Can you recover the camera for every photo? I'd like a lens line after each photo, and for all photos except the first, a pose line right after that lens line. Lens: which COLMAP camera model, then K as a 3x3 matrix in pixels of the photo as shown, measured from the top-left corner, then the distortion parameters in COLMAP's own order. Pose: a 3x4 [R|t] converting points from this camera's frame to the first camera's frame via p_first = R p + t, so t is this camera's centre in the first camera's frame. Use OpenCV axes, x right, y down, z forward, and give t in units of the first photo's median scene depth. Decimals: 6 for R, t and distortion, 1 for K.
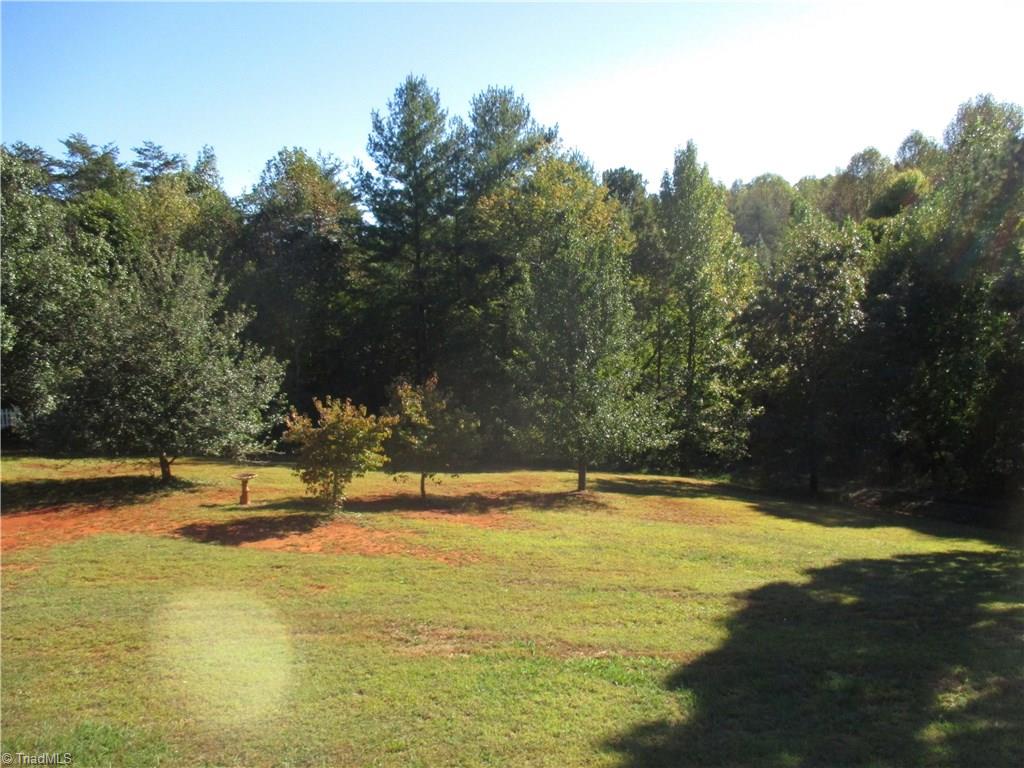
lens RADIAL K [[854.3, 0, 512.8], [0, 854.3, 388.6], [0, 0, 1]] dist [-0.024459, 0.002968]
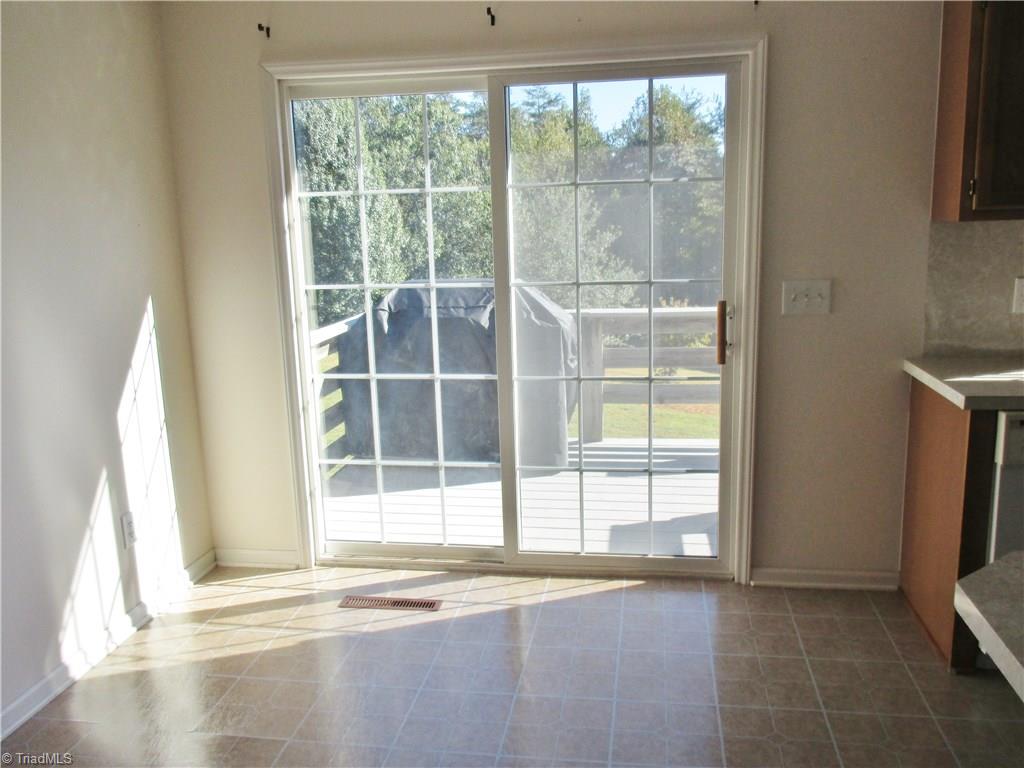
lens RADIAL K [[854.3, 0, 509.4], [0, 854.3, 388.3], [0, 0, 1]] dist [-0.024459, 0.002968]
pose [[0.916617, 0.094137, -0.388526, 0.030747], [-0.061409, 0.993501, 0.095842, 0.014849], [0.395023, -0.063991, 0.916440, -0.120011]]
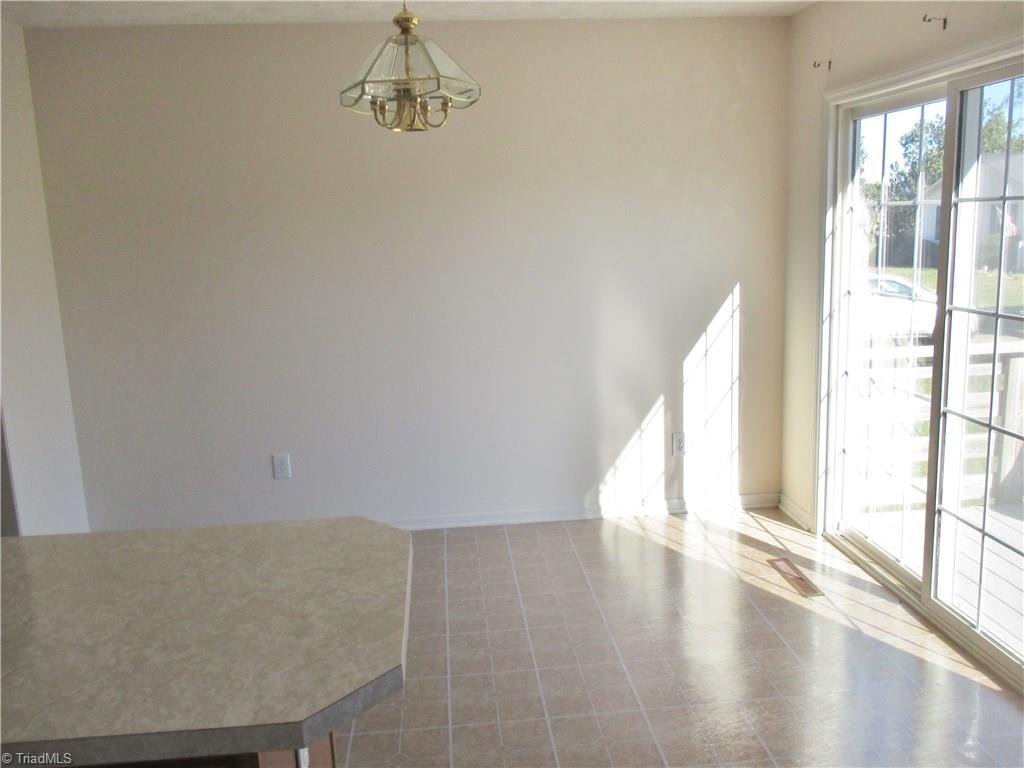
lens RADIAL K [[854.3, 0, 511.6], [0, 854.3, 380.1], [0, 0, 1]] dist [-0.024459, 0.002968]
pose [[-0.157242, 0.227787, -0.960931, 0.533999], [-0.093675, 0.965208, 0.244130, -0.097966], [0.983107, 0.128403, -0.130433, 0.402425]]
